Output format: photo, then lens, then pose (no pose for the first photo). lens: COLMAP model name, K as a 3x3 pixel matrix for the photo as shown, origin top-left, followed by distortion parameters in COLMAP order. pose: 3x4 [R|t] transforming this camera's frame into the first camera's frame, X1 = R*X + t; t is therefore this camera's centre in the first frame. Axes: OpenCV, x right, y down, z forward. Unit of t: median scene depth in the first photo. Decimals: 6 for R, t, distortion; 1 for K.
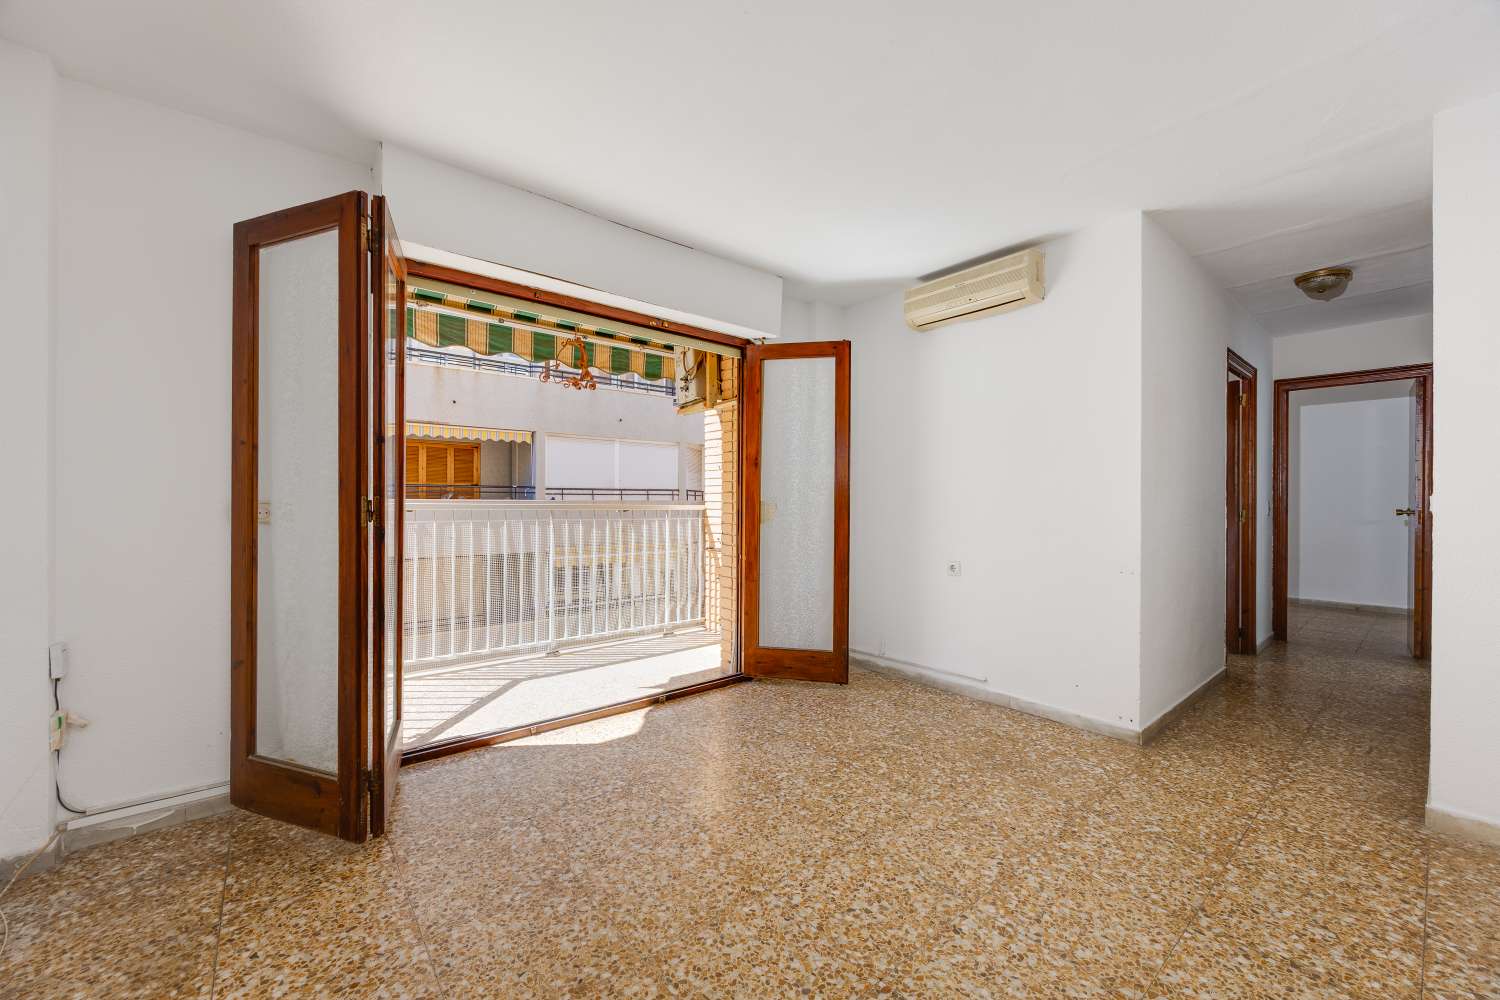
lens RADIAL K [[588.1, 0, 760.1], [0, 588.1, 499.6], [0, 0, 1]] dist [-0.003996, 0.000583]
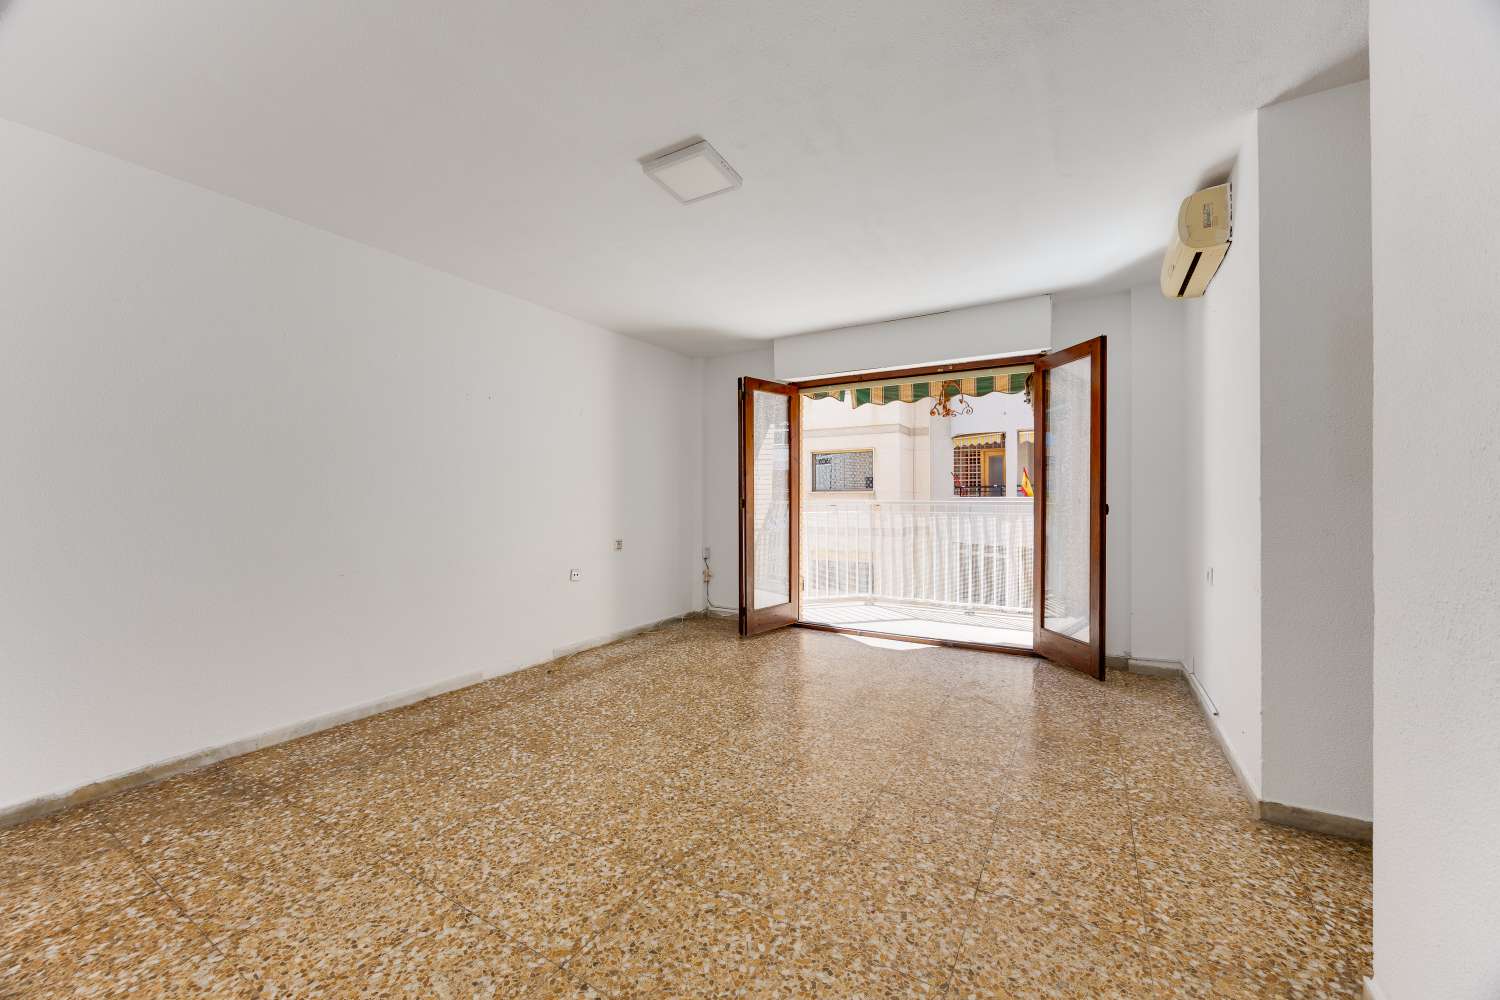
lens RADIAL K [[588.1, 0, 731.5], [0, 588.1, 495.6], [0, 0, 1]] dist [-0.003996, 0.000583]
pose [[0.306360, -0.010867, -0.951854, 0.910714], [0.006684, 0.999935, -0.009265, 0.005143], [0.951892, -0.003524, 0.306412, 0.098110]]
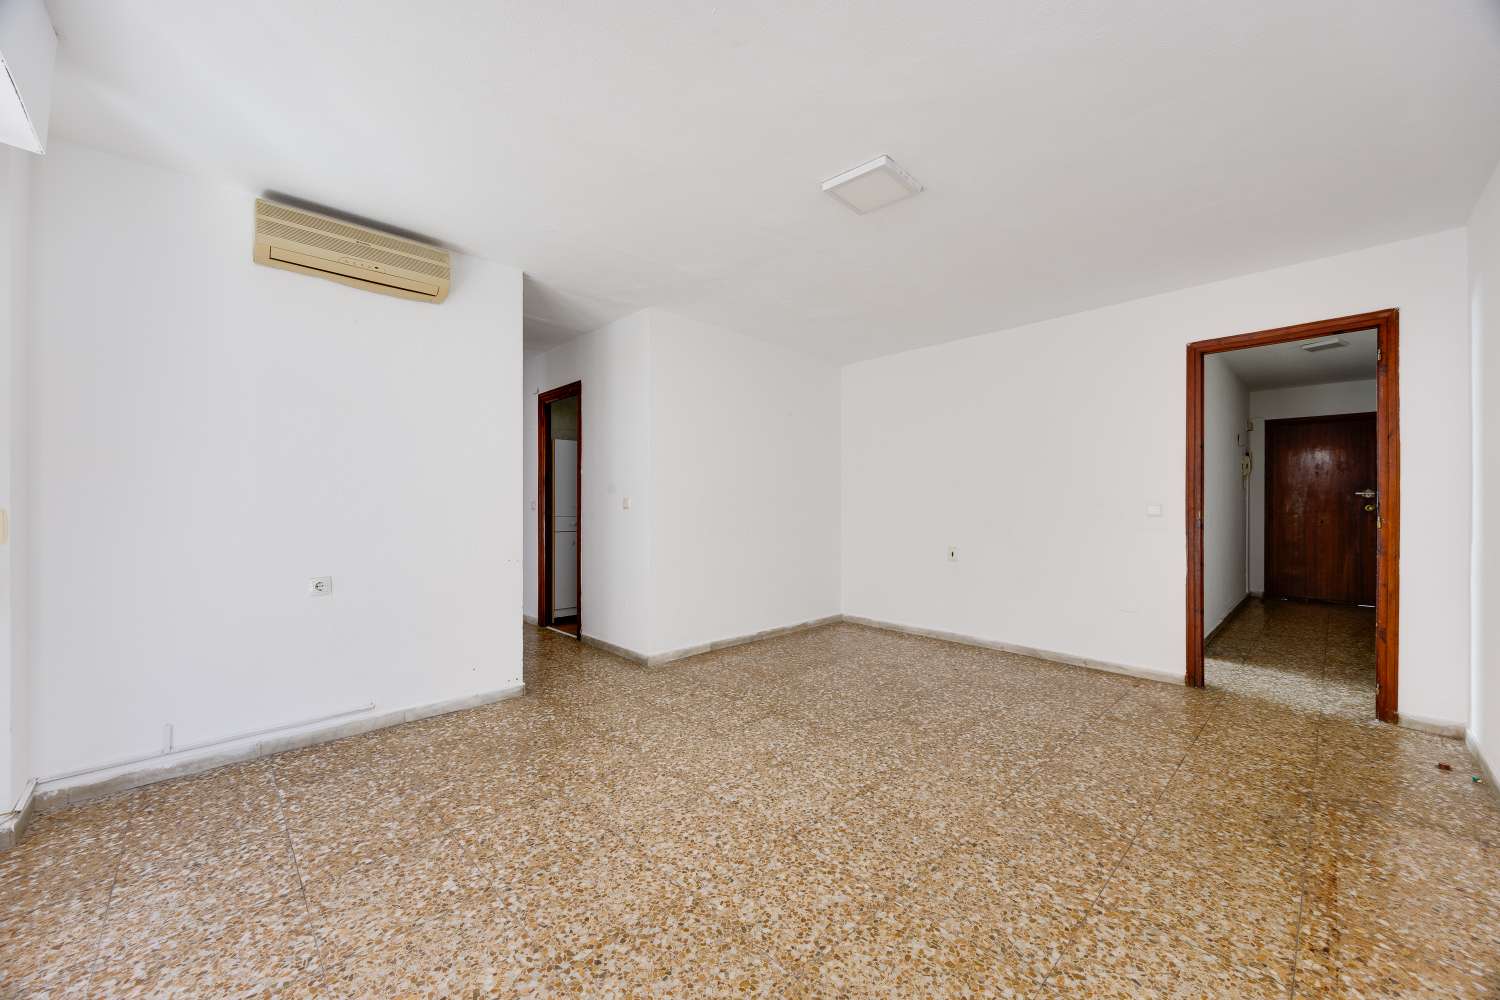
lens RADIAL K [[562.6, 0, 743.0], [0, 562.6, 500.4], [0, 0, 1]] dist [-0.001555, -0.001080]
pose [[-0.061467, 0.001268, 0.998108, -0.460273], [-0.004893, 0.999987, -0.001571, -0.000680], [-0.998097, -0.004980, -0.061460, 0.474790]]
